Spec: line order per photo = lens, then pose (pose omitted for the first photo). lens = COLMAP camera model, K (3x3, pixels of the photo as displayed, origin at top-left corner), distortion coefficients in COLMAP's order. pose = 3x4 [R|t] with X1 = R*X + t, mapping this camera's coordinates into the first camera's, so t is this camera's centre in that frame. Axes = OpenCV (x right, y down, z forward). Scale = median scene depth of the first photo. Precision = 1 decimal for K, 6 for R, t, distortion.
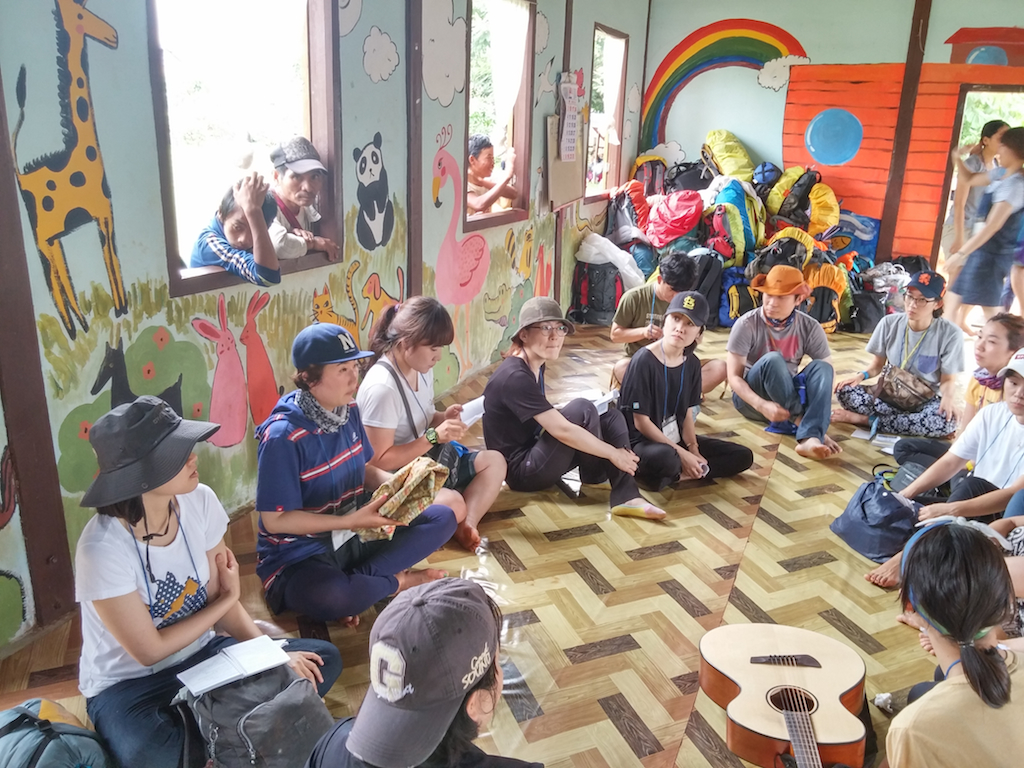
lens RADIAL K [[871.6, 0, 509.2], [0, 871.6, 379.9], [0, 0, 1]] dist [0.079402, -0.101535]
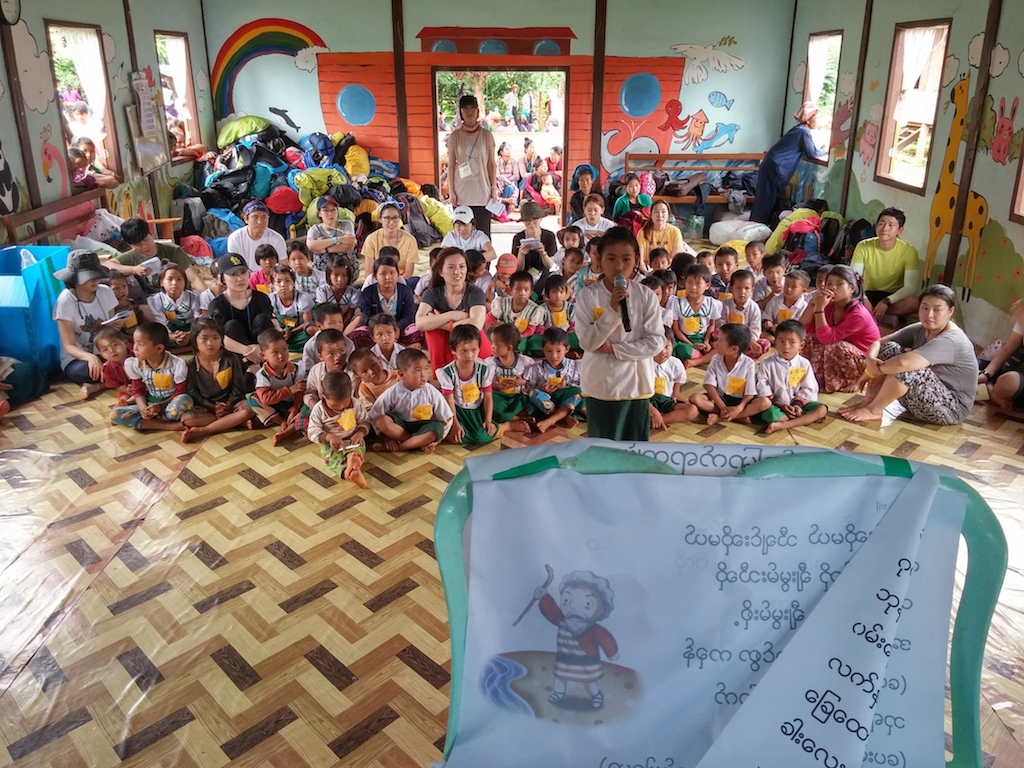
lens RADIAL K [[871.6, 0, 509.2], [0, 871.6, 379.9], [0, 0, 1]] dist [0.079402, -0.101535]
pose [[0.922916, -0.160261, 0.350062, 0.036037], [0.135925, 0.986326, 0.093192, 0.060271], [-0.360210, -0.038426, 0.932079, -0.423703]]
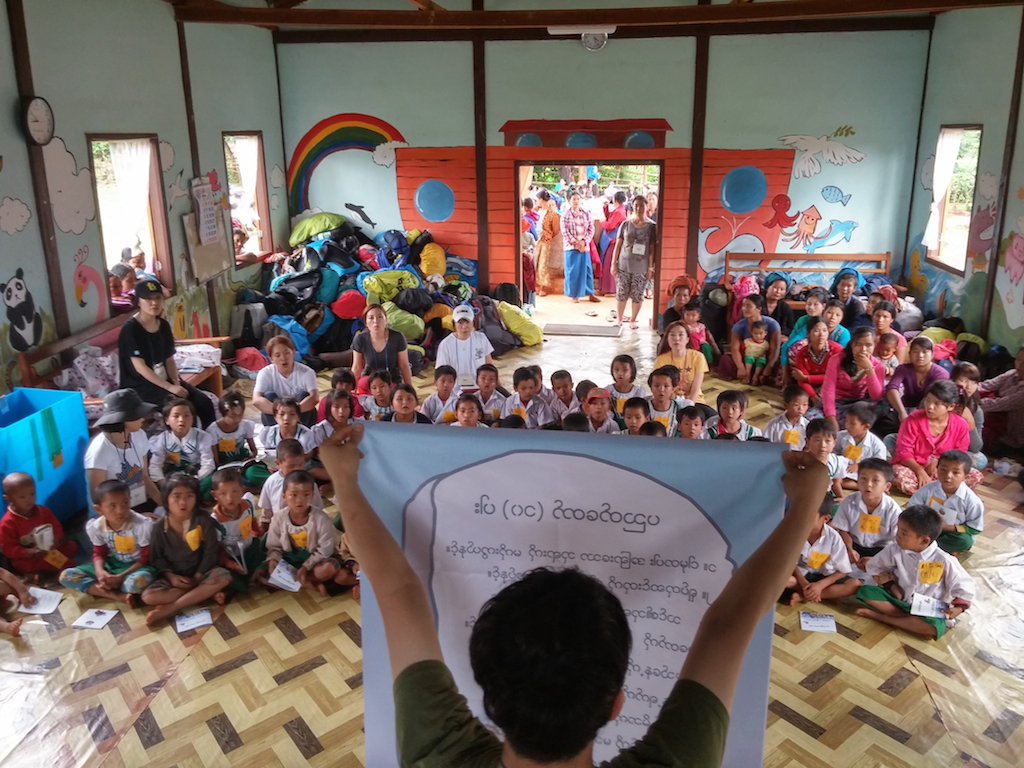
lens RADIAL K [[875.1, 0, 515.9], [0, 875.1, 374.7], [0, 0, 1]] dist [0.083919, -0.104397]
pose [[0.960087, -0.114601, 0.255145, 0.125913], [0.114881, 0.993283, 0.013856, -0.022568], [-0.255019, 0.016009, 0.966804, -0.313315]]
